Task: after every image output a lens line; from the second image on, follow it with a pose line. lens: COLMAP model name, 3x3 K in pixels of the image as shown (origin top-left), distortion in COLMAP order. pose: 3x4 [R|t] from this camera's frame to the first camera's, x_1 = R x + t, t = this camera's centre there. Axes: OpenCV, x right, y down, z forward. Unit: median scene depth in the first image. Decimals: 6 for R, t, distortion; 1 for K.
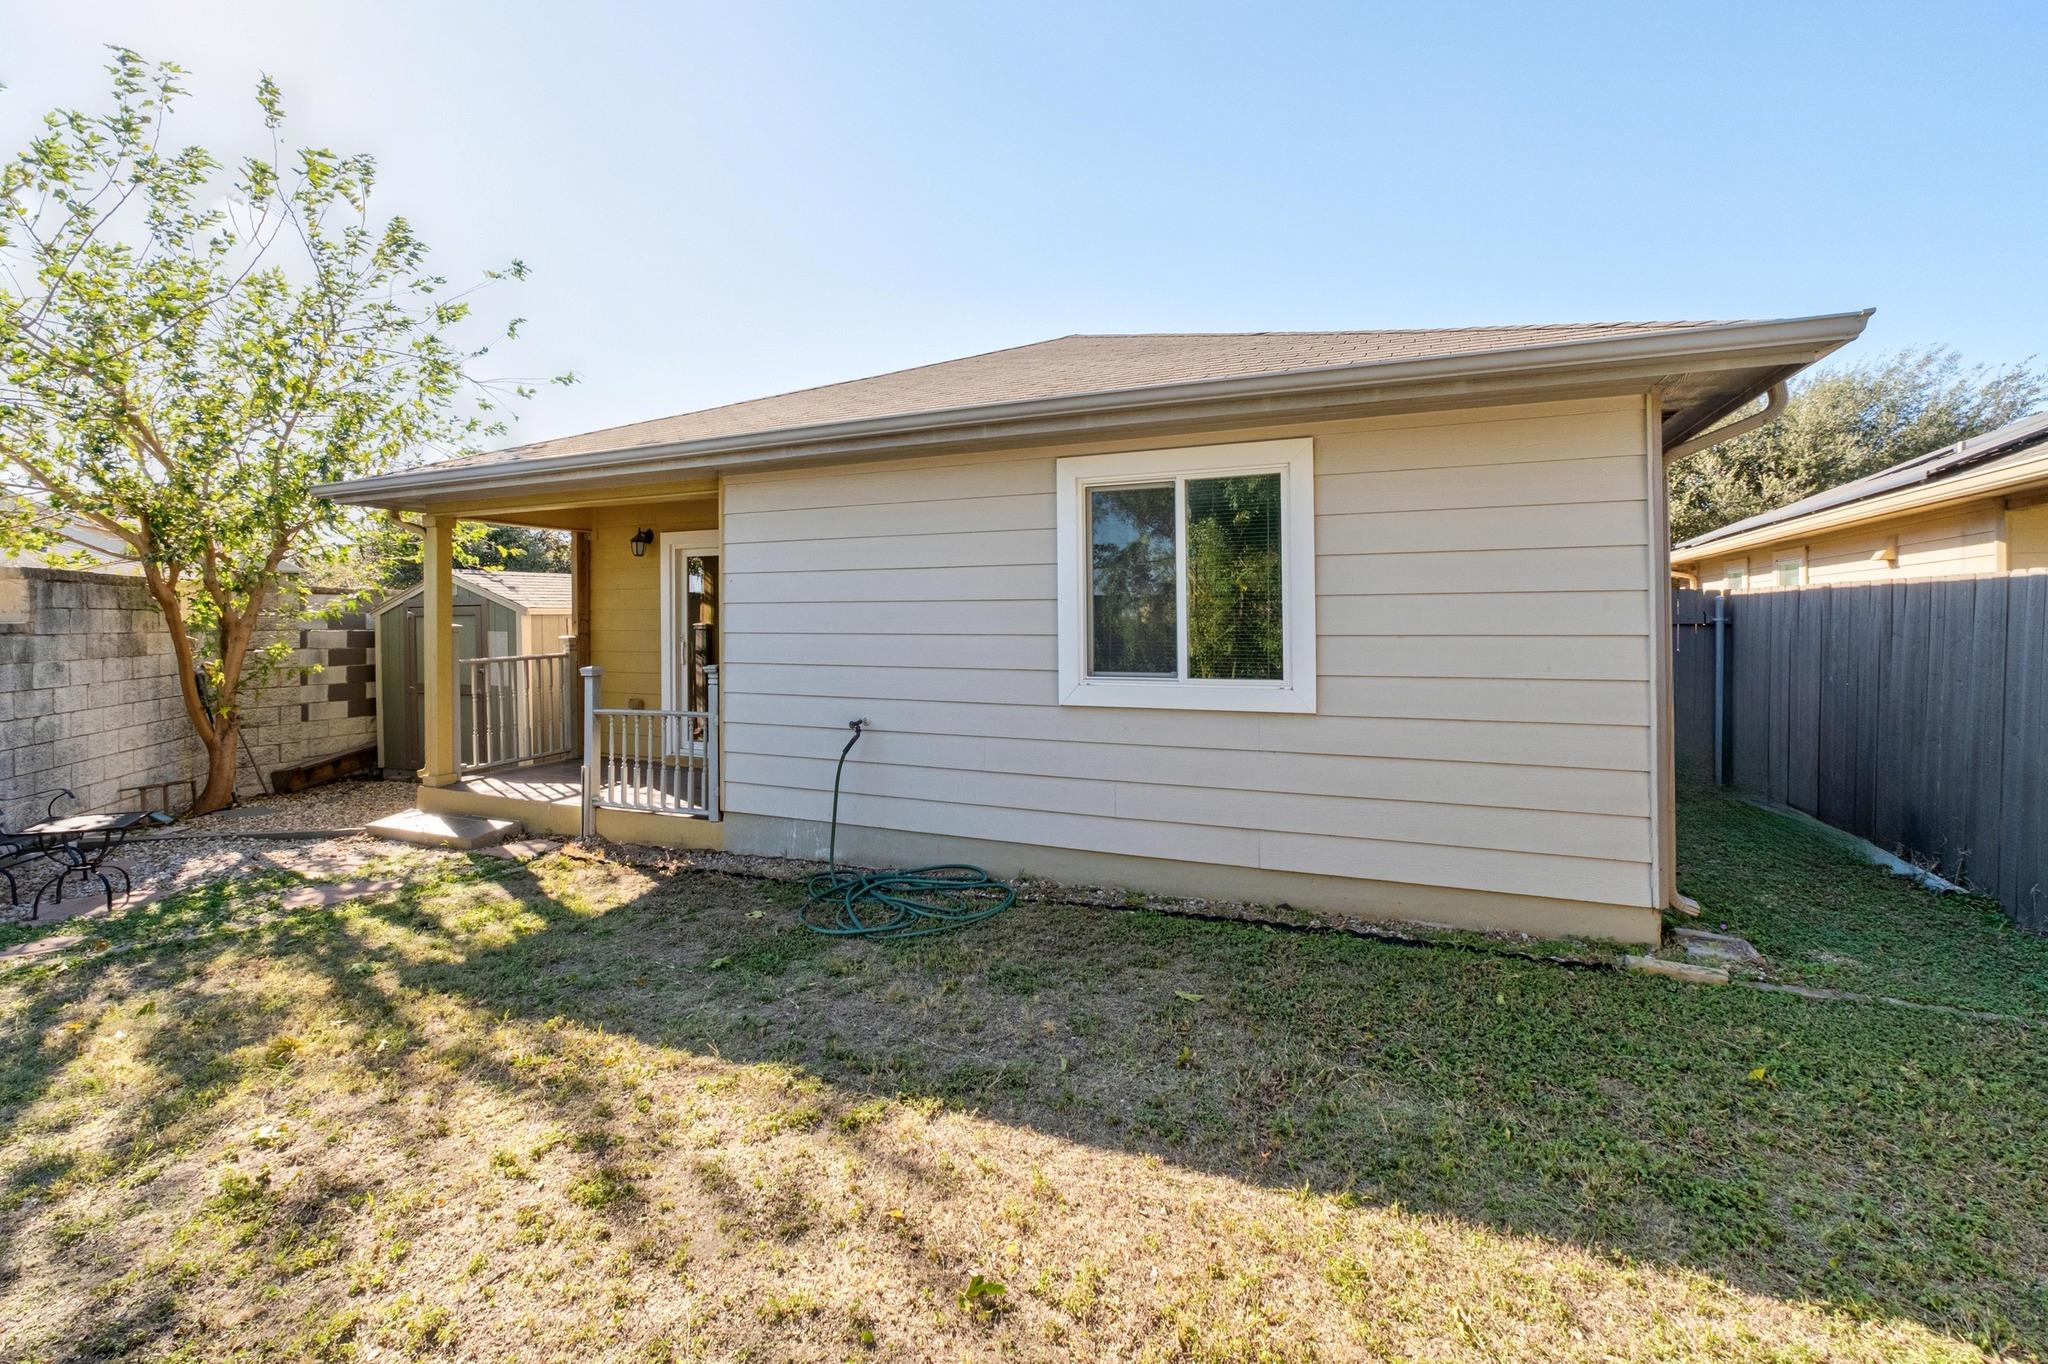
lens RADIAL K [[879.9, 0, 1035.0], [0, 879.9, 619.0], [0, 0, 1]] dist [-0.012686, 0.000158]
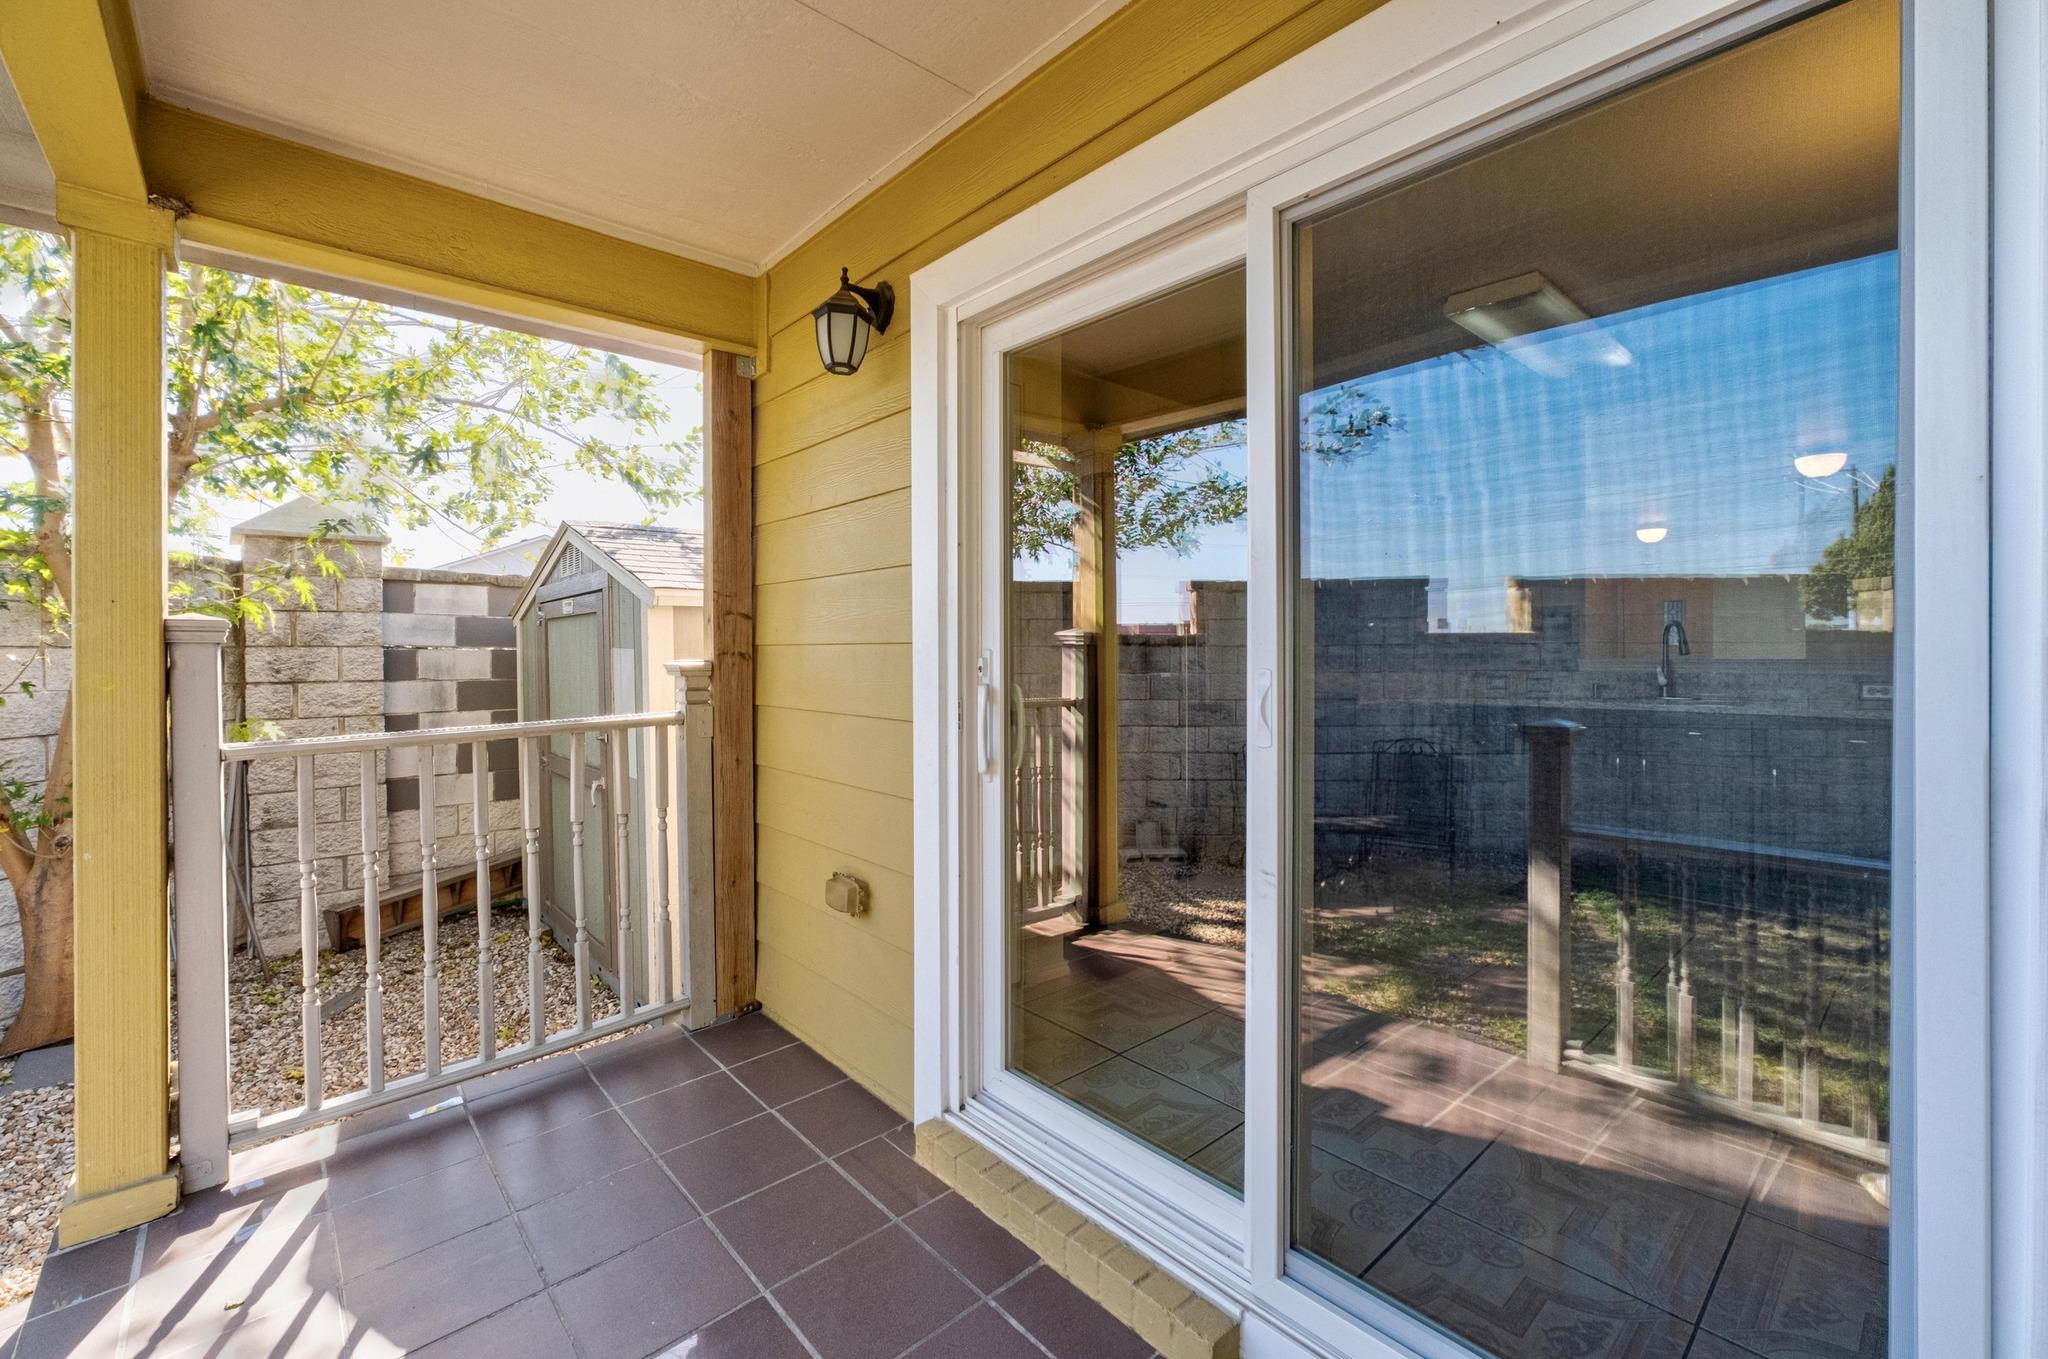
lens RADIAL K [[860.4, 0, 1038.5], [0, 860.4, 655.2], [0, 0, 1]] dist [-0.018432, 0.008770]
pose [[0.907162, 0.003179, -0.420769, -0.439873], [0.001405, 0.999943, 0.010583, 0.023148], [0.420778, -0.010192, 0.907106, 1.216400]]
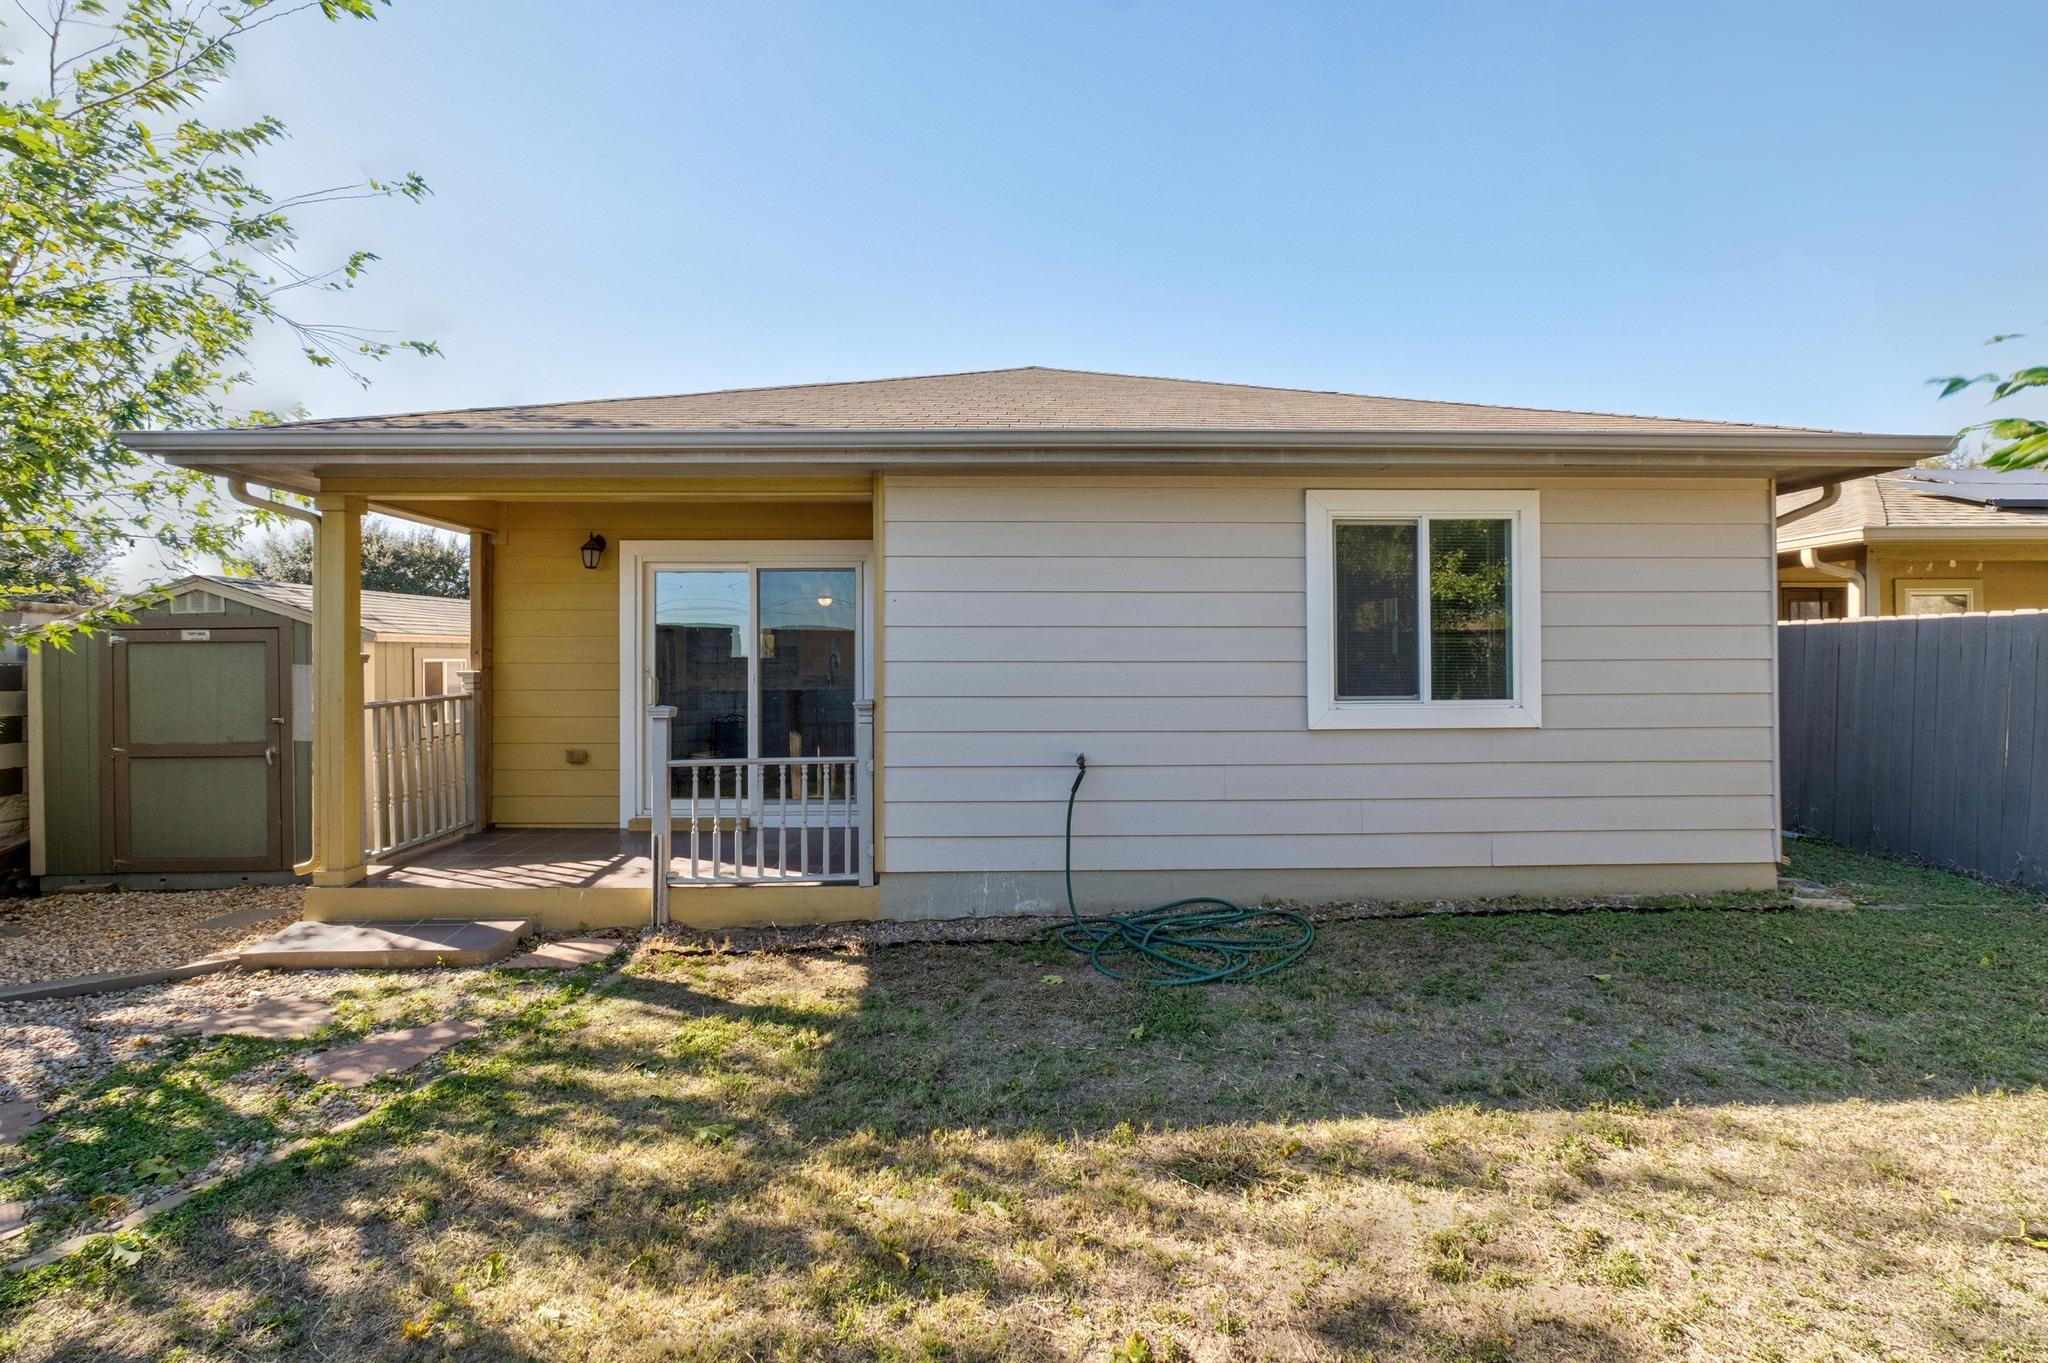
lens RADIAL K [[860.4, 0, 1038.5], [0, 860.4, 657.2], [0, 0, 1]] dist [-0.018432, 0.008770]
pose [[0.907930, 0.003739, 0.419105, -0.634902], [-0.001584, 0.999984, -0.005490, 0.018148], [-0.419119, 0.004321, 0.907921, 0.207261]]
